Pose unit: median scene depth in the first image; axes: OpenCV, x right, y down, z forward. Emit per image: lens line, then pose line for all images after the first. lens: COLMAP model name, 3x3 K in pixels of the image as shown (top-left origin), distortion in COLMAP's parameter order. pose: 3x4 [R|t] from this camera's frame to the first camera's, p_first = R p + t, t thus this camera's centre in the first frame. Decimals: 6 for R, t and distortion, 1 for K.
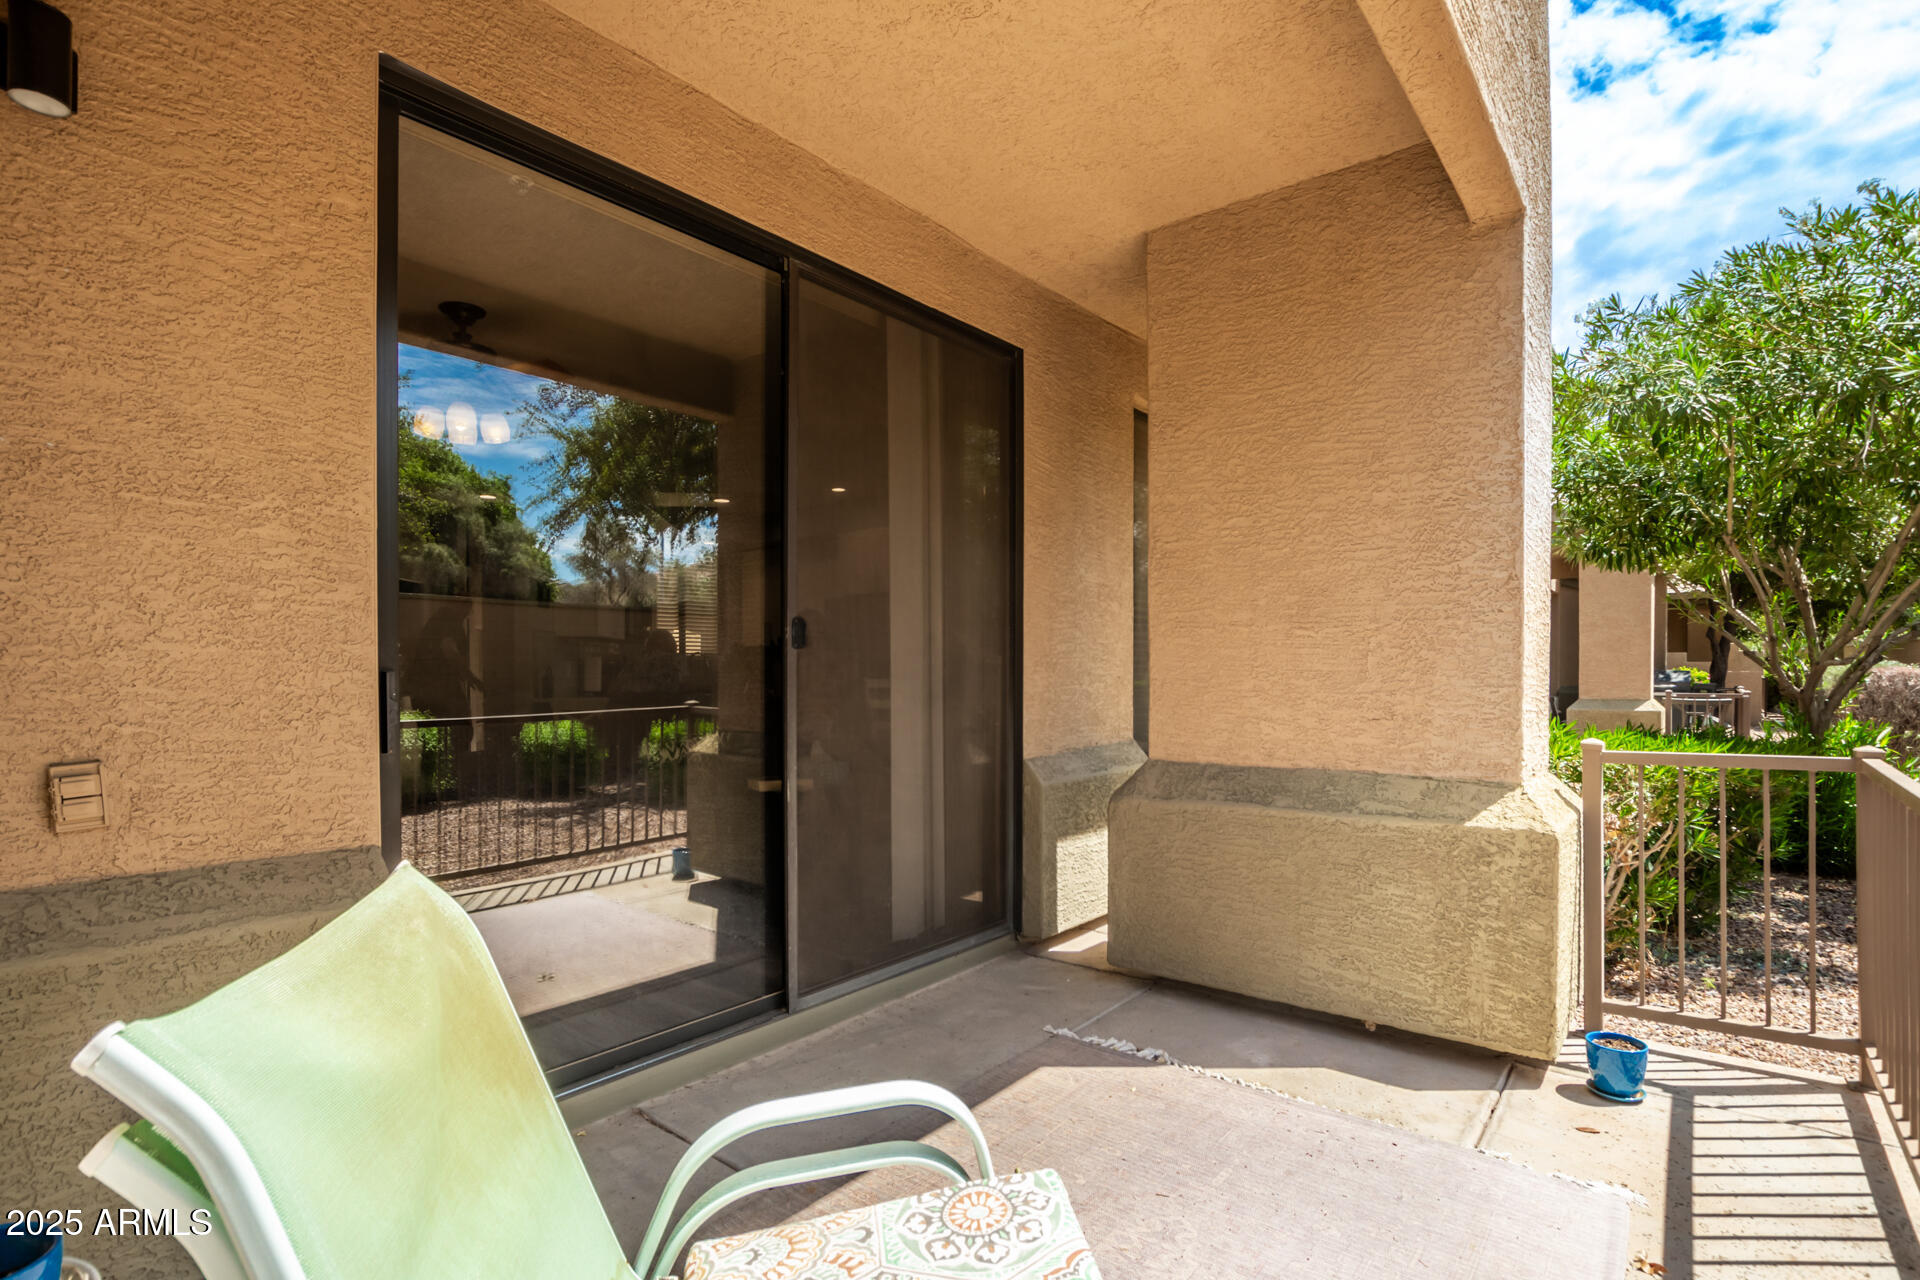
lens RADIAL K [[941.9, 0, 957.1], [0, 941.9, 674.8], [0, 0, 1]] dist [-0.022812, 0.000433]
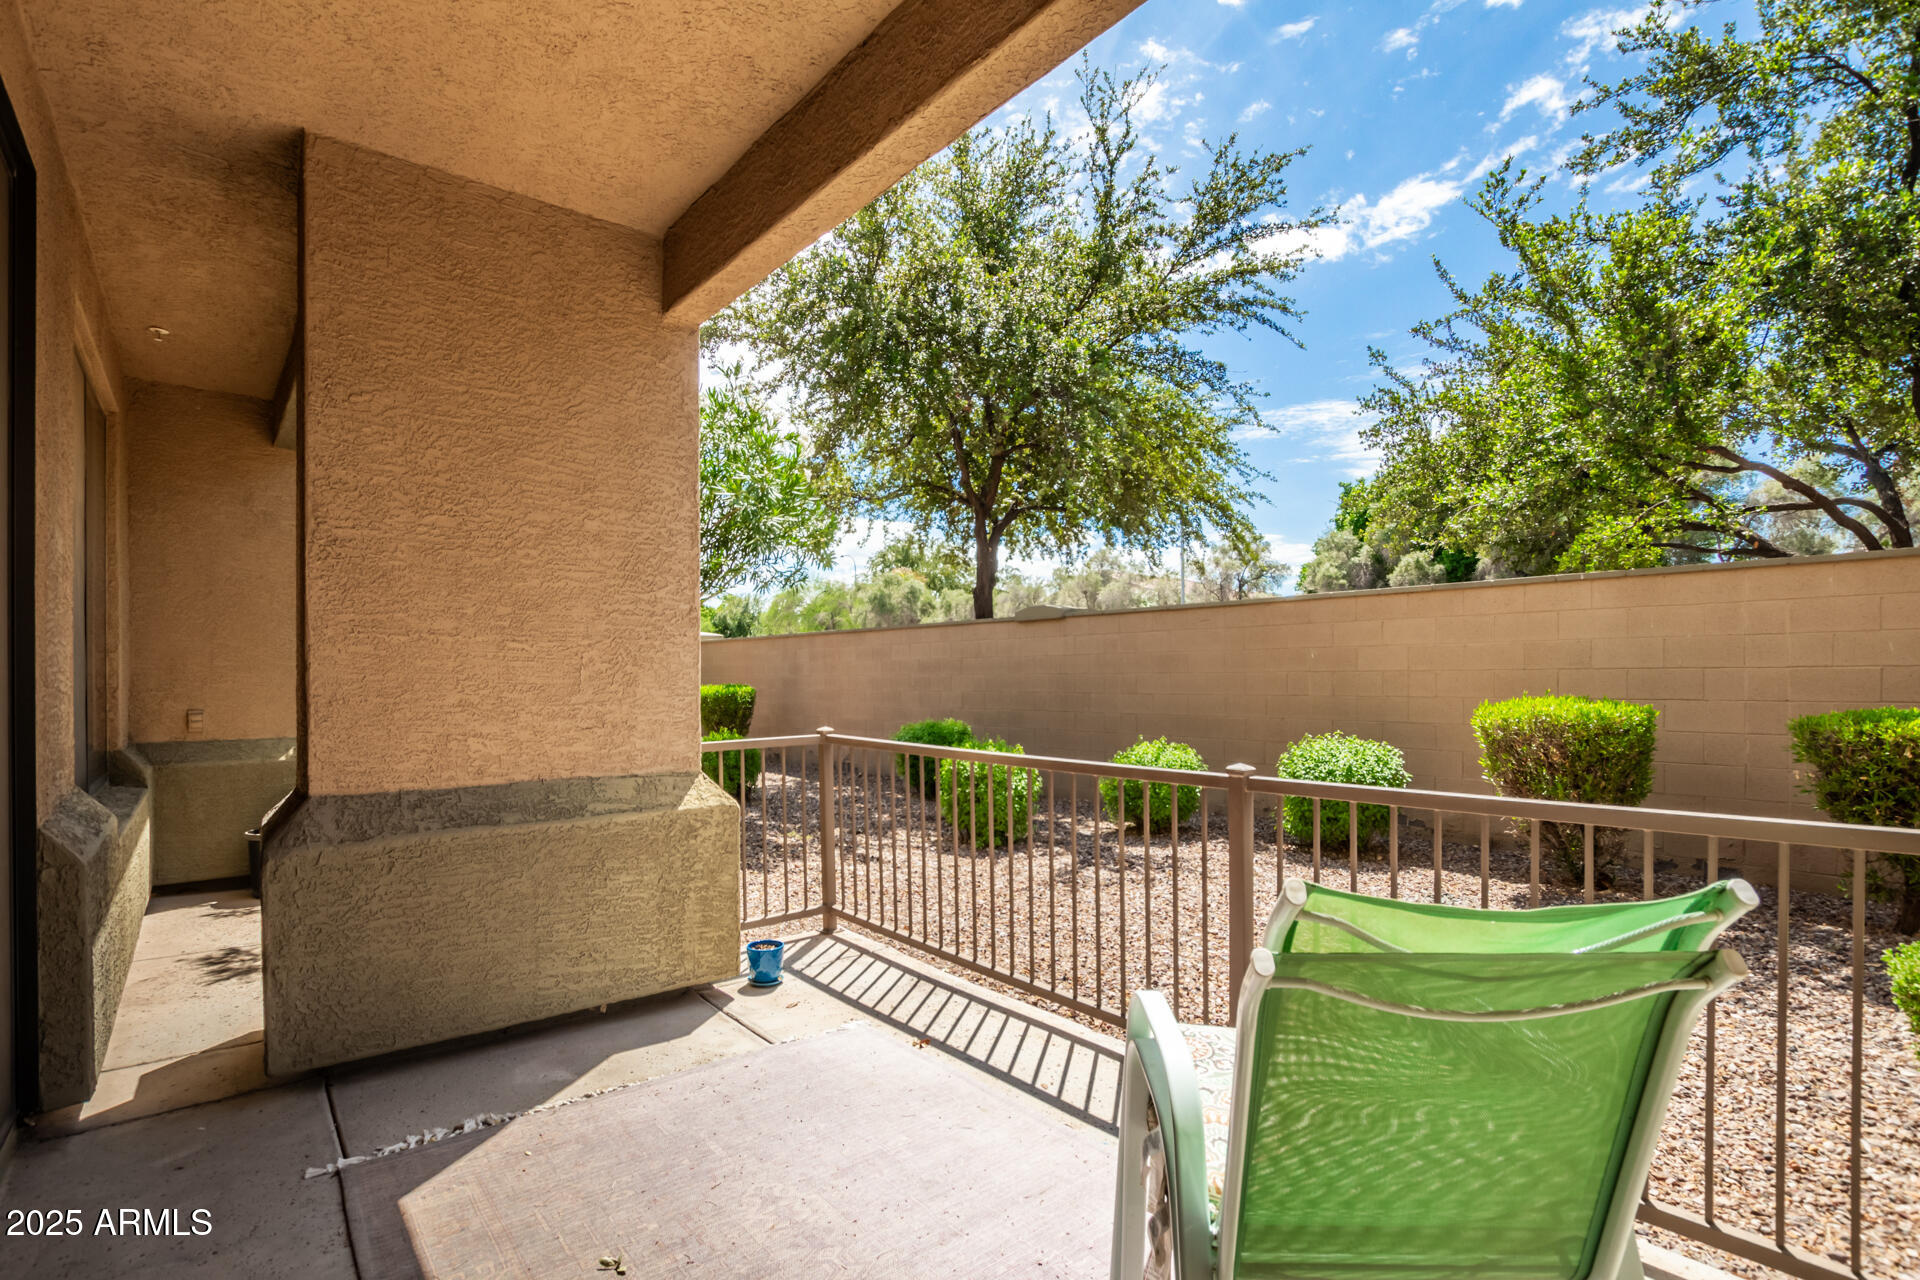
lens RADIAL K [[908.6, 0, 953.6], [0, 908.6, 675.3], [0, 0, 1]] dist [-0.019095, 0.000072]
pose [[0.200943, 0.006776, 0.979579, -0.499708], [0.009357, 0.999917, -0.008836, -0.000584], [-0.979558, 0.010941, 0.200863, 0.373871]]
